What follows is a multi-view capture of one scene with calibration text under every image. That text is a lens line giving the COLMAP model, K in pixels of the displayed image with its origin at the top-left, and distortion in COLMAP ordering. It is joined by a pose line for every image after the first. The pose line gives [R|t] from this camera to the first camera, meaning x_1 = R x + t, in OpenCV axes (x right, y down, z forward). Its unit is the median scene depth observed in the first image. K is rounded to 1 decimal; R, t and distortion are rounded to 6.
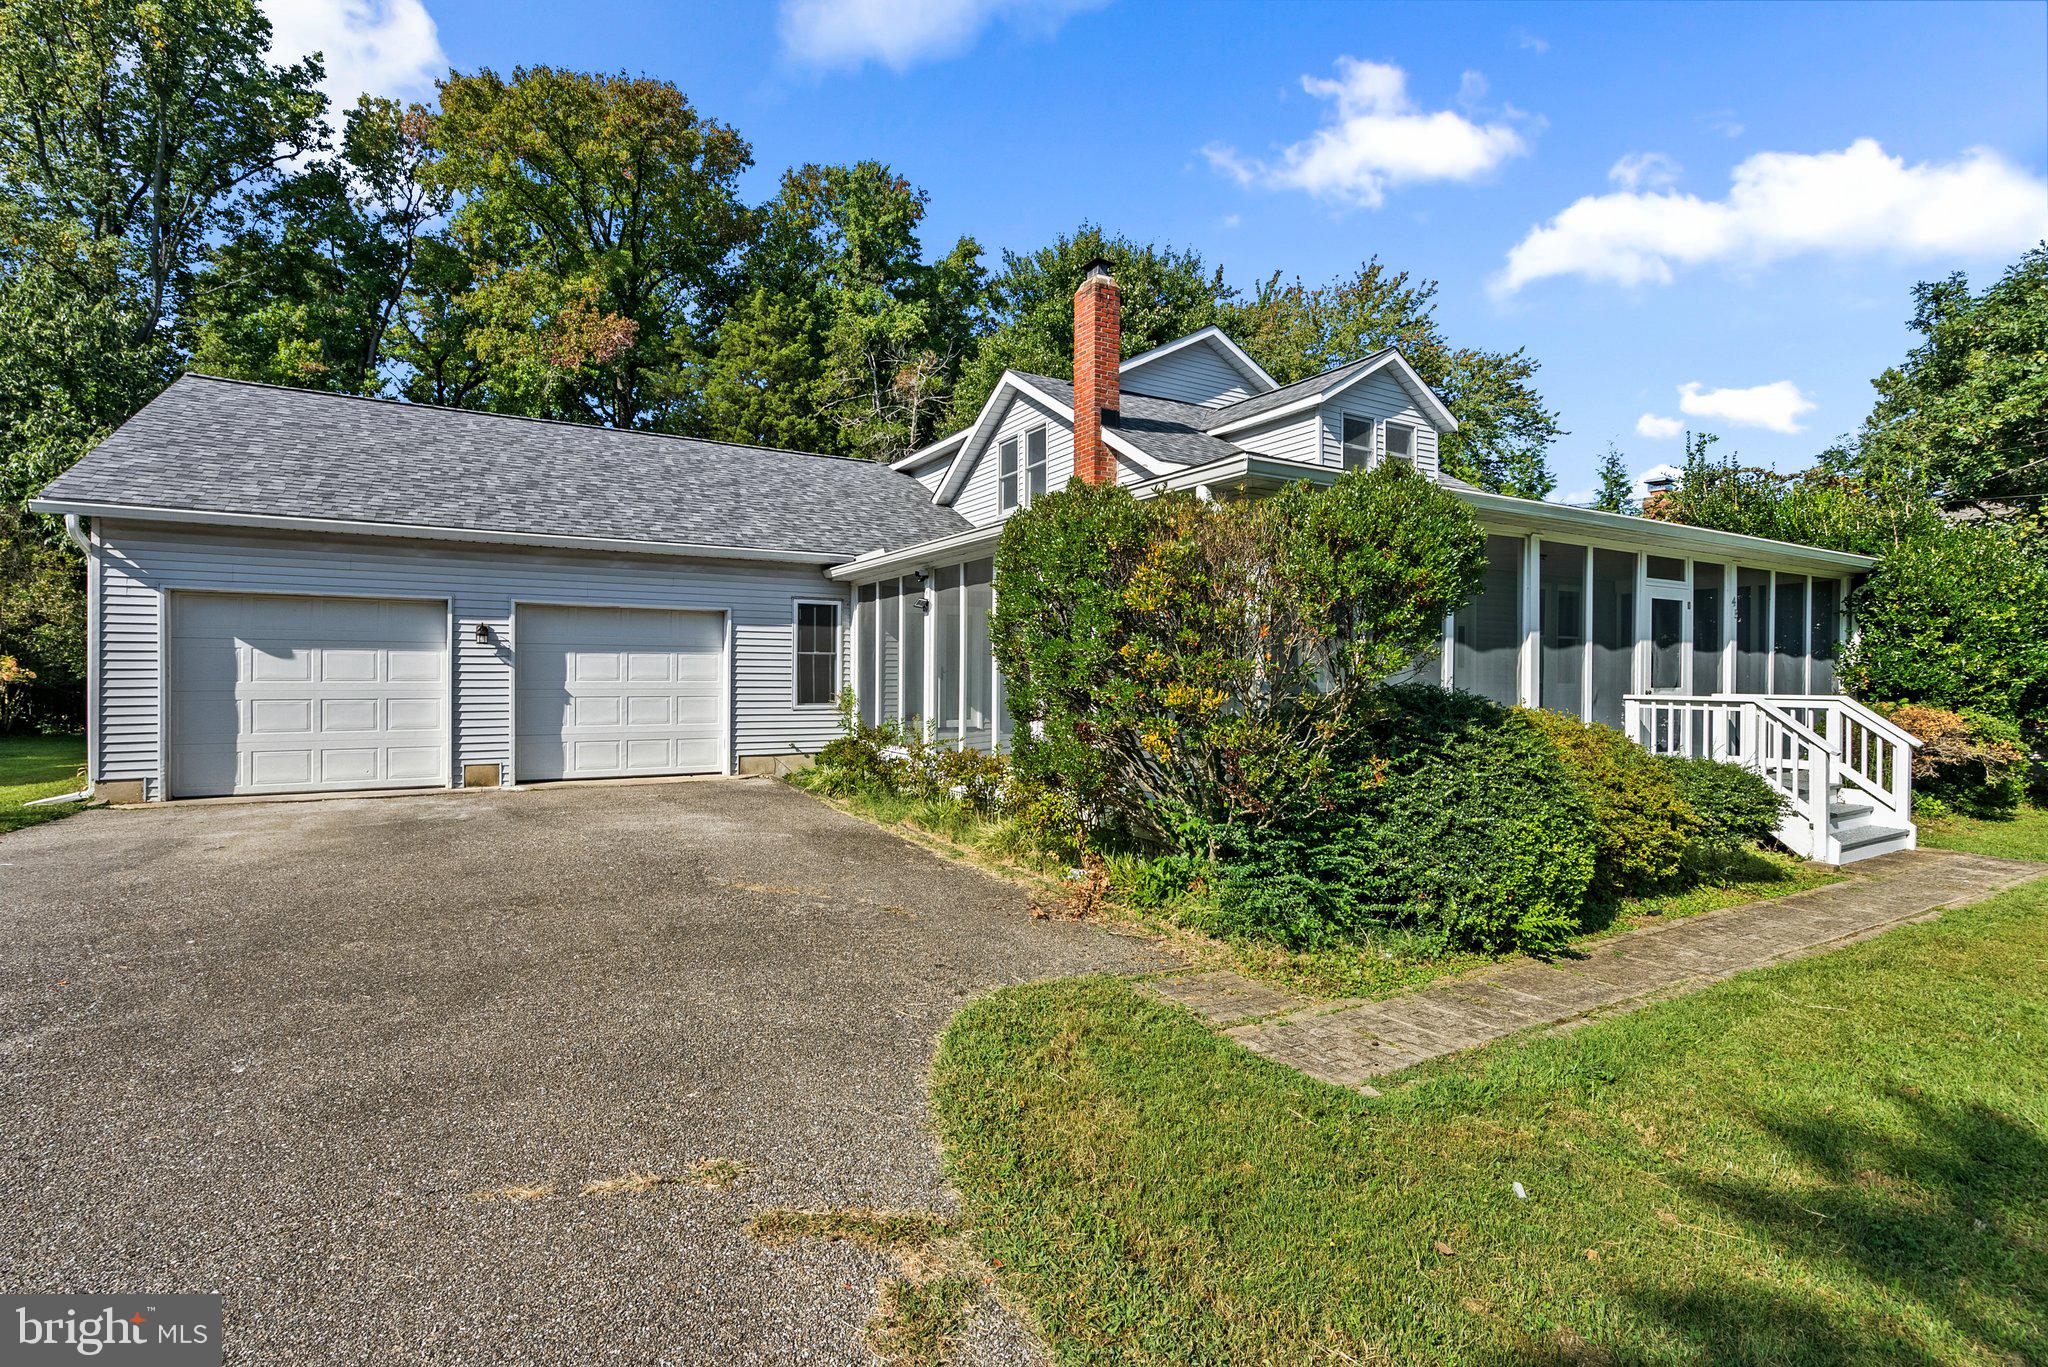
lens RADIAL K [[940.0, 0, 1010.4], [0, 940.0, 667.0], [0, 0, 1]] dist [-0.012135, 0.004140]
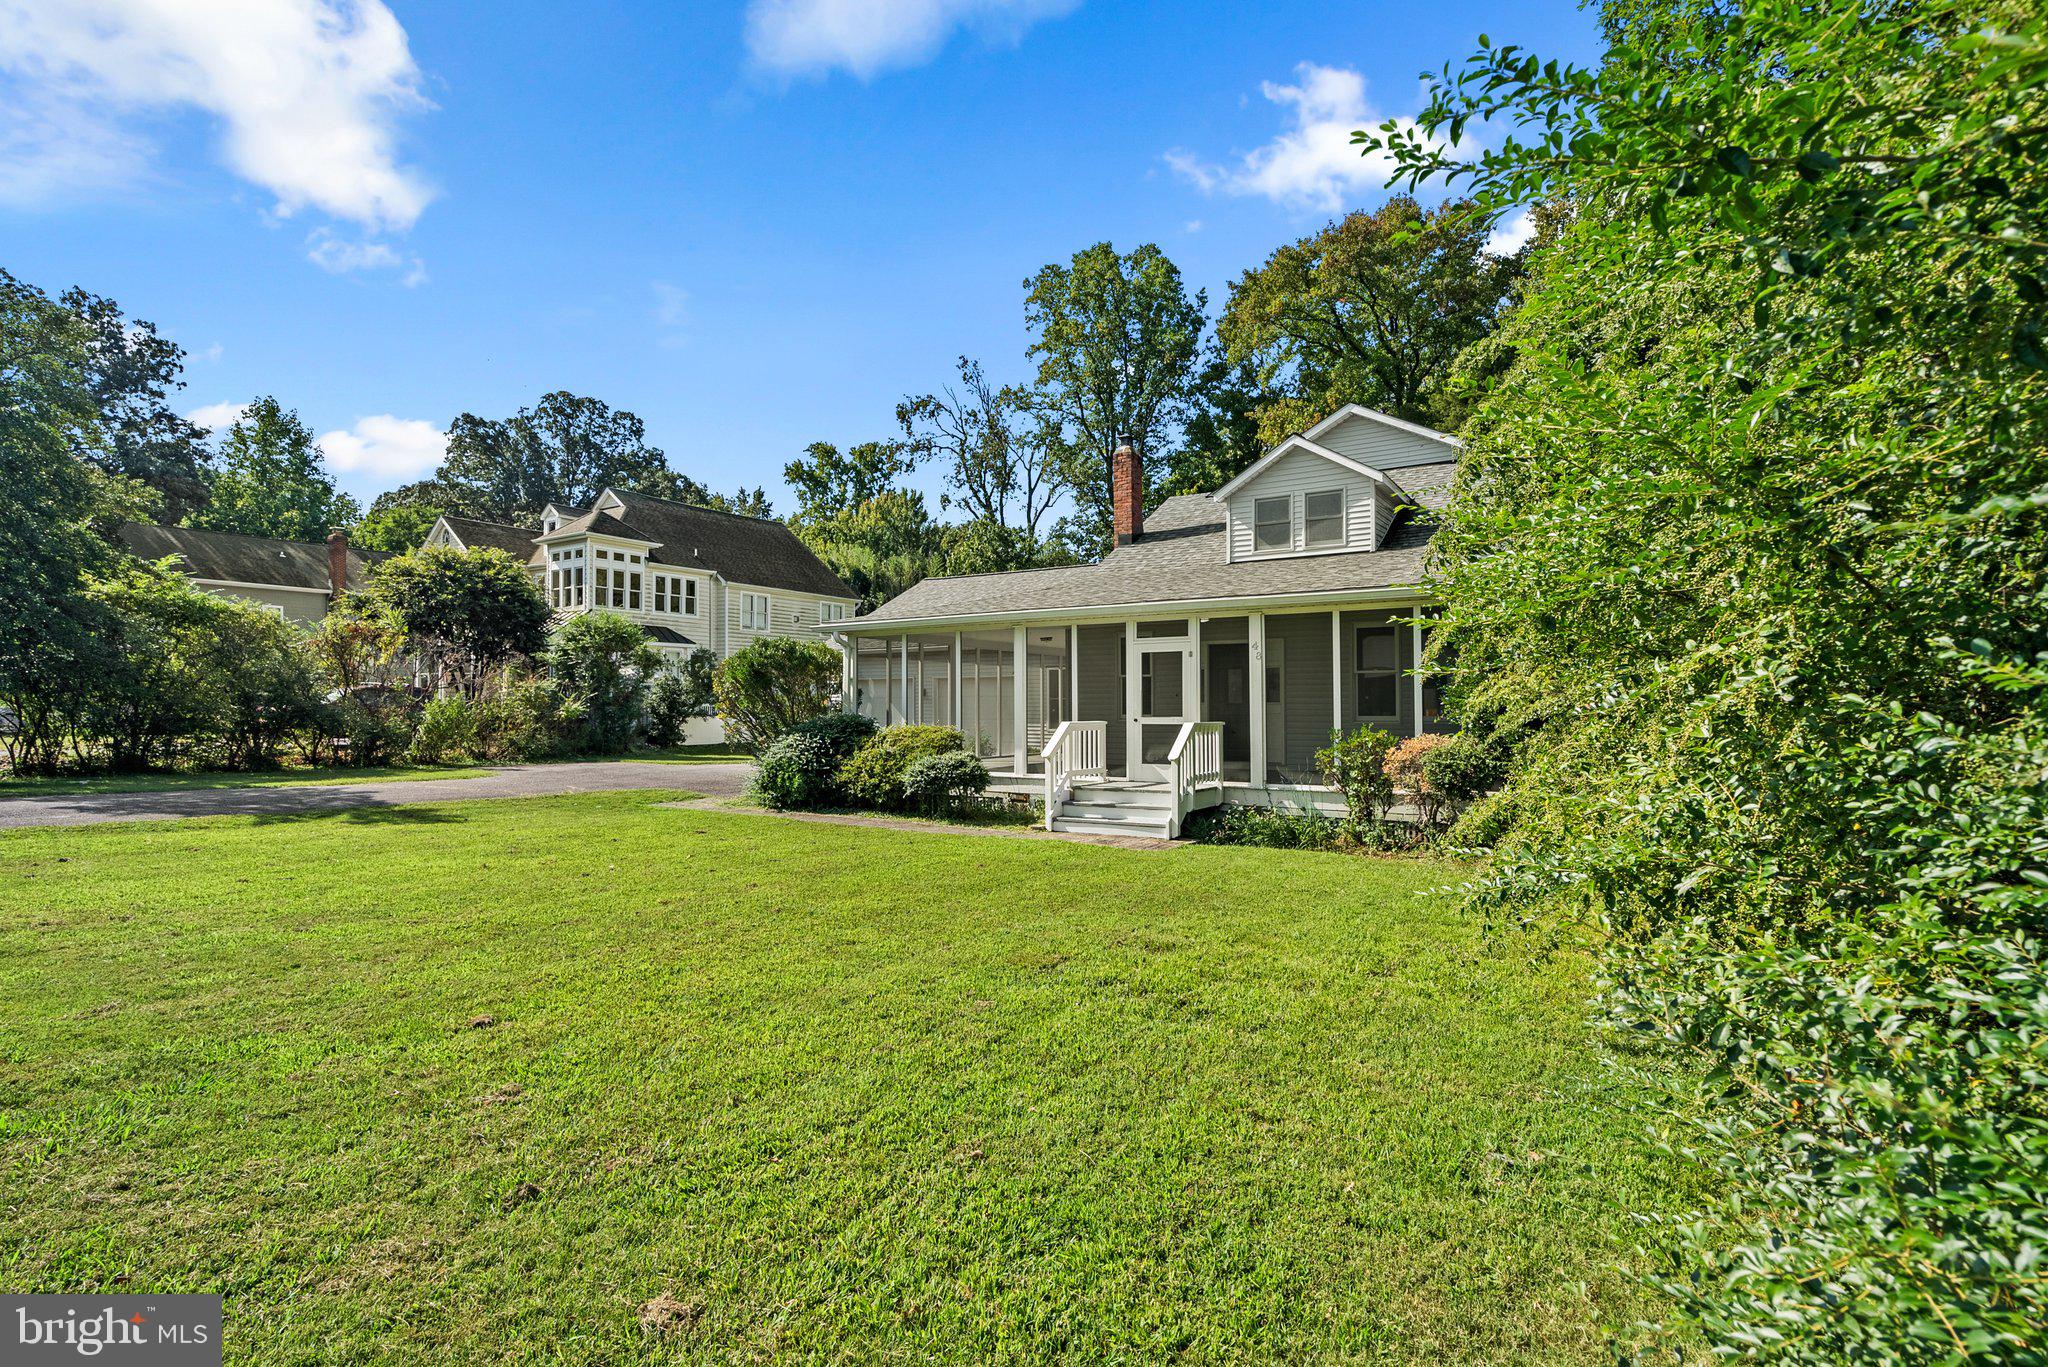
lens RADIAL K [[1019.9, 0, 1028.3], [0, 1019.9, 698.2], [0, 0, 1]] dist [-0.001958, 0.002449]
pose [[0.438560, -0.017397, -0.898534, 0.570114], [0.008839, 0.999848, -0.015044, 0.004244], [0.898659, -0.001344, 0.438647, 0.053232]]
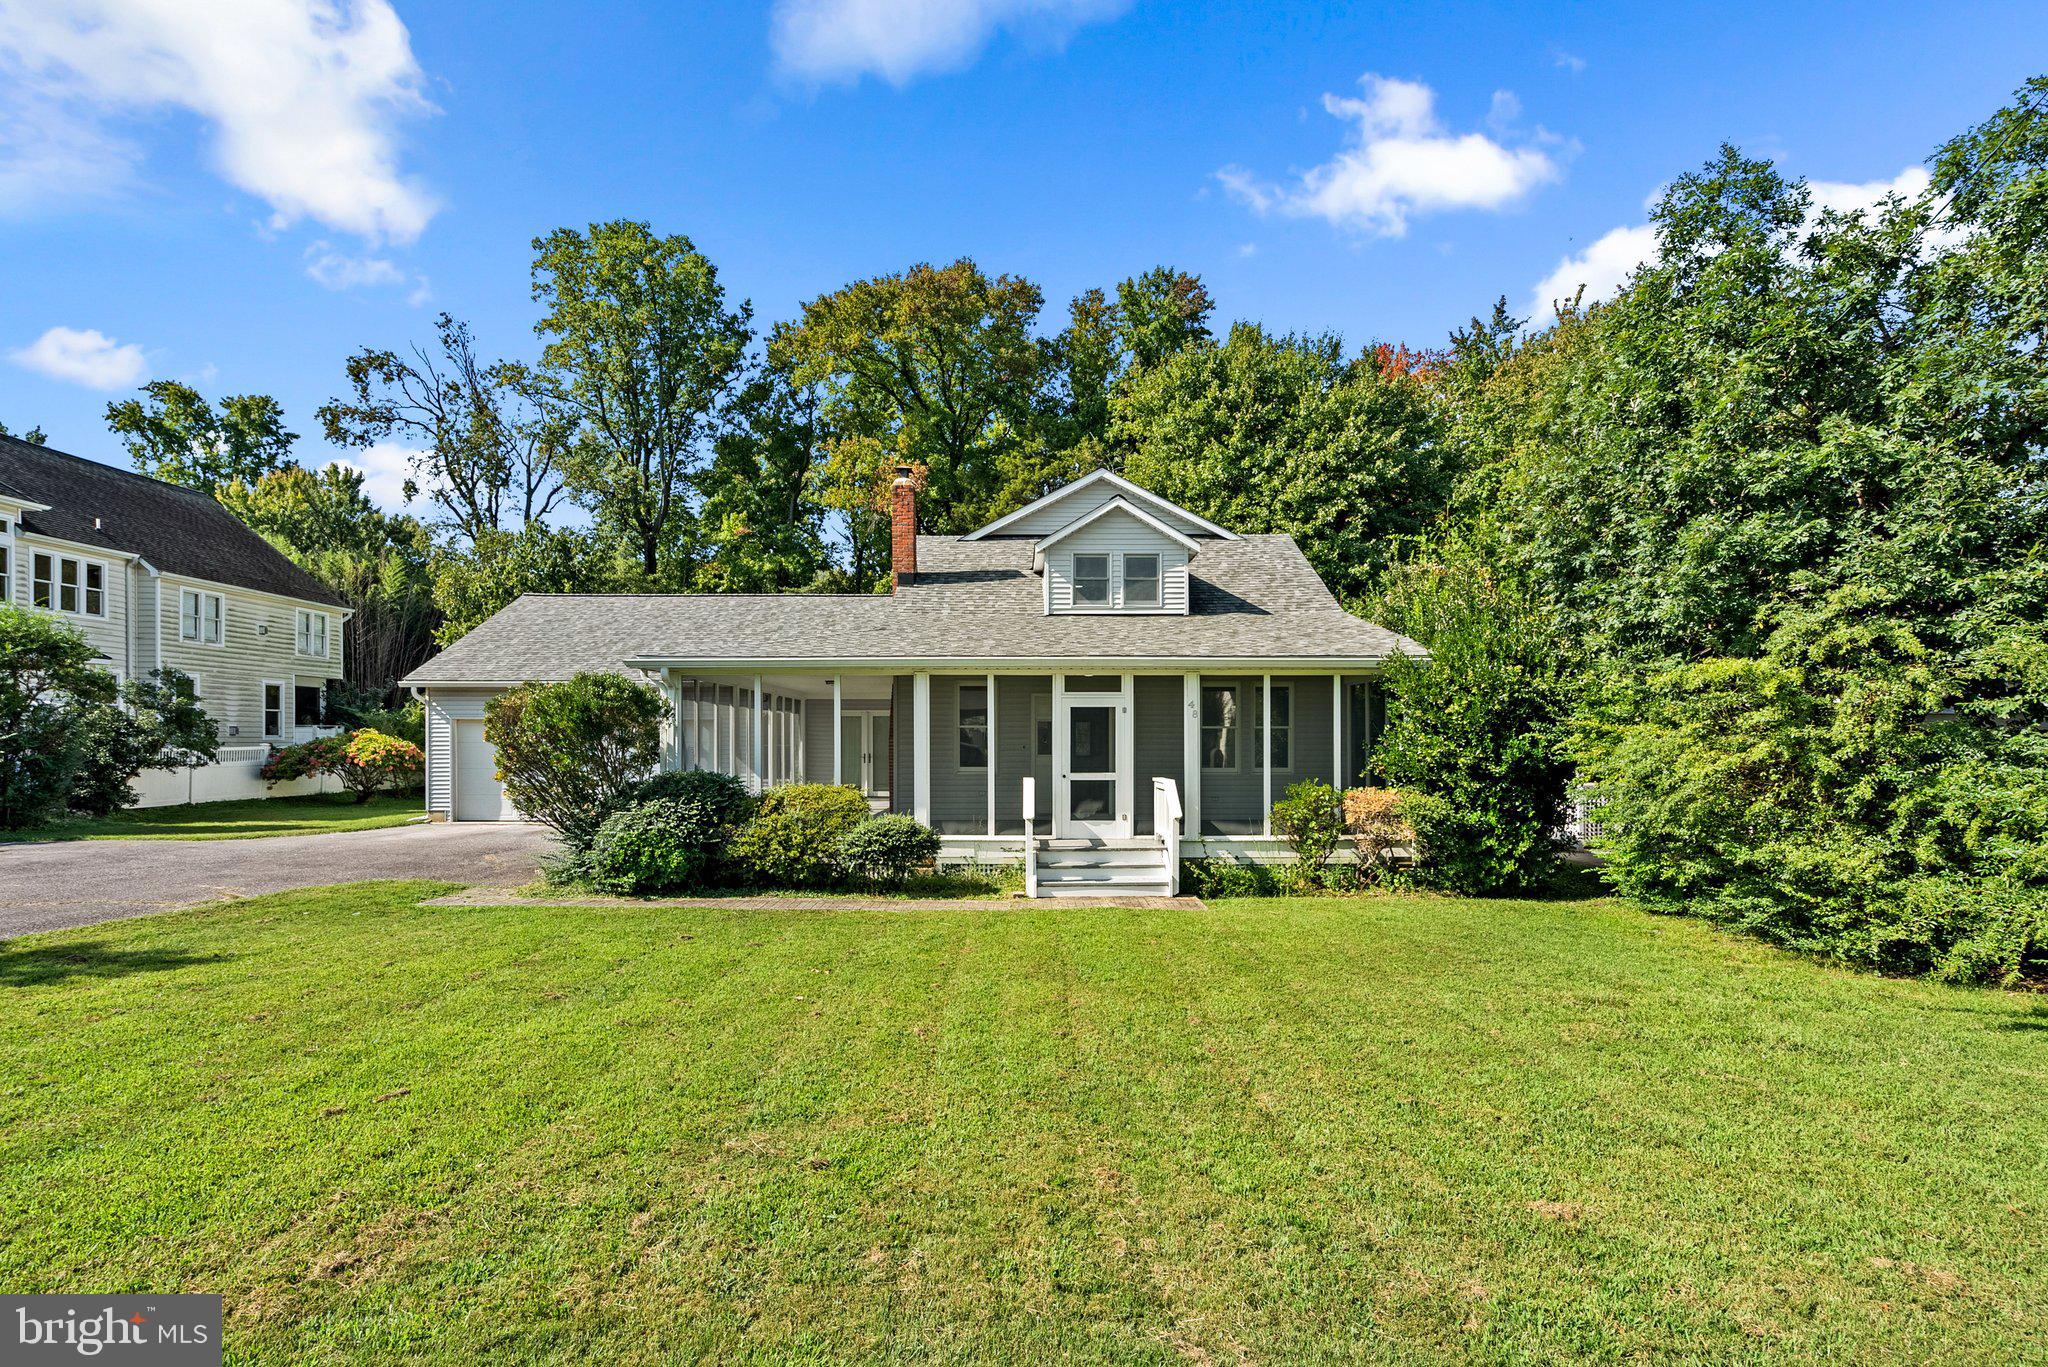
lens RADIAL K [[1019.9, 0, 1044.2], [0, 1019.9, 769.0], [0, 0, 1]] dist [-0.001958, 0.002449]
pose [[0.861274, 0.006412, -0.508100, 0.406025], [0.007772, 0.999637, 0.025789, -0.006567], [0.508081, -0.026160, 0.860912, -0.084800]]
